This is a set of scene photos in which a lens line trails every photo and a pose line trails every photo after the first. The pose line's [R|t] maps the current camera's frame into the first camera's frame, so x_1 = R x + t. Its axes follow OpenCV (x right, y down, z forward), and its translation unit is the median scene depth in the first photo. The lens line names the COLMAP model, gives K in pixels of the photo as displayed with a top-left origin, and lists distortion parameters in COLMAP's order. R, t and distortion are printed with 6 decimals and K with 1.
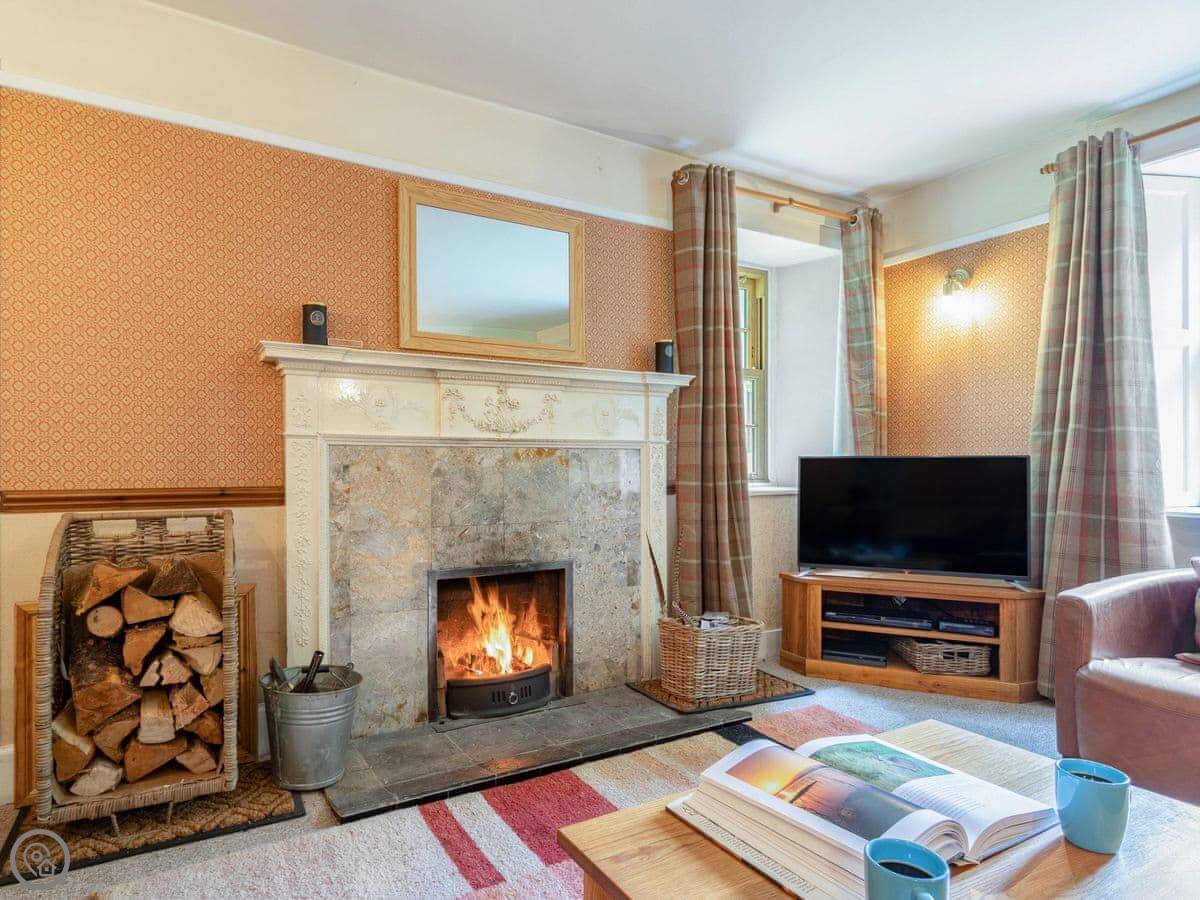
lens RADIAL K [[839.6, 0, 617.1], [0, 839.6, 468.9], [0, 0, 1]] dist [0.010794, 0.004880]
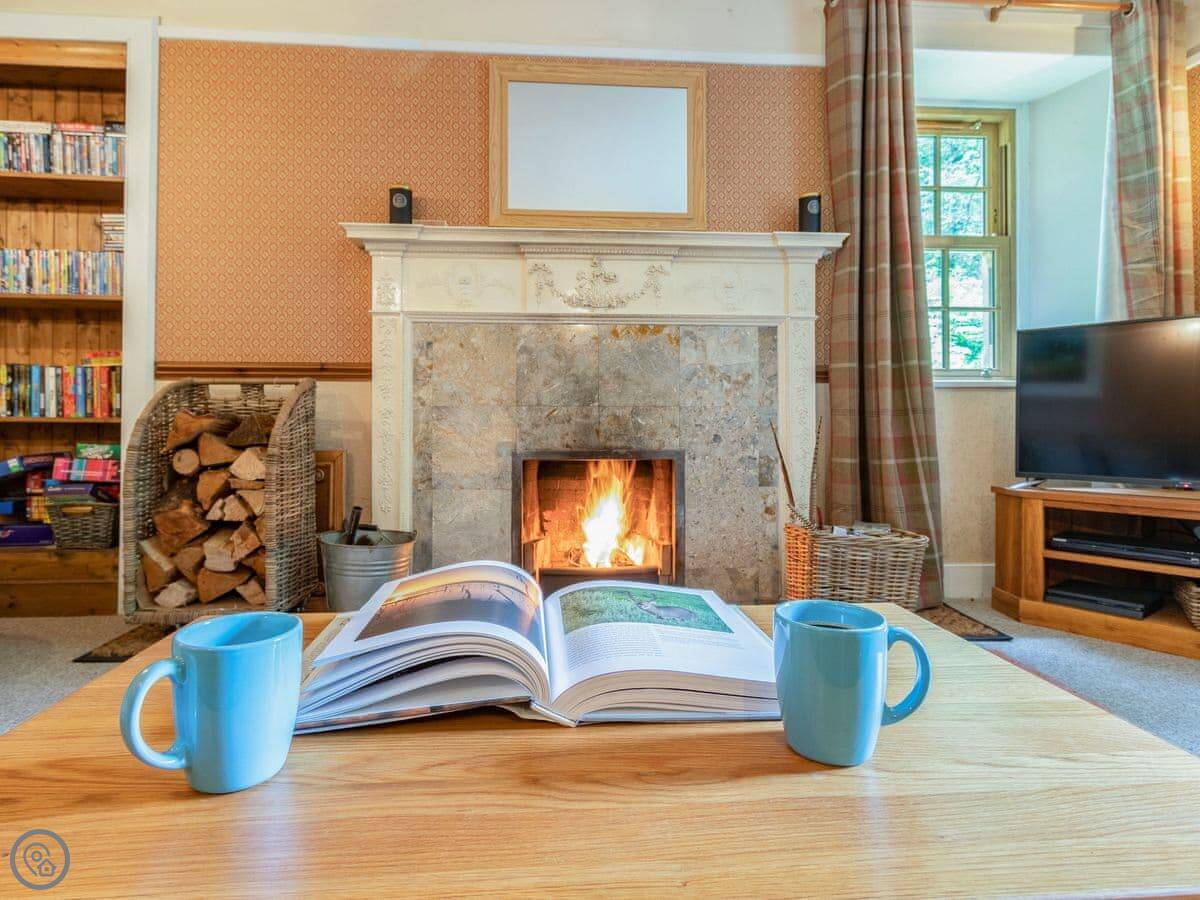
lens RADIAL K [[830.1, 0, 599.1], [0, 830.1, 435.7], [0, 0, 1]] dist [0.005013, -0.002344]
pose [[0.860178, -0.009211, -0.509911, 0.311528], [-0.002934, 0.999731, -0.023007, 0.111463], [0.509985, 0.021286, 0.859920, 0.197240]]
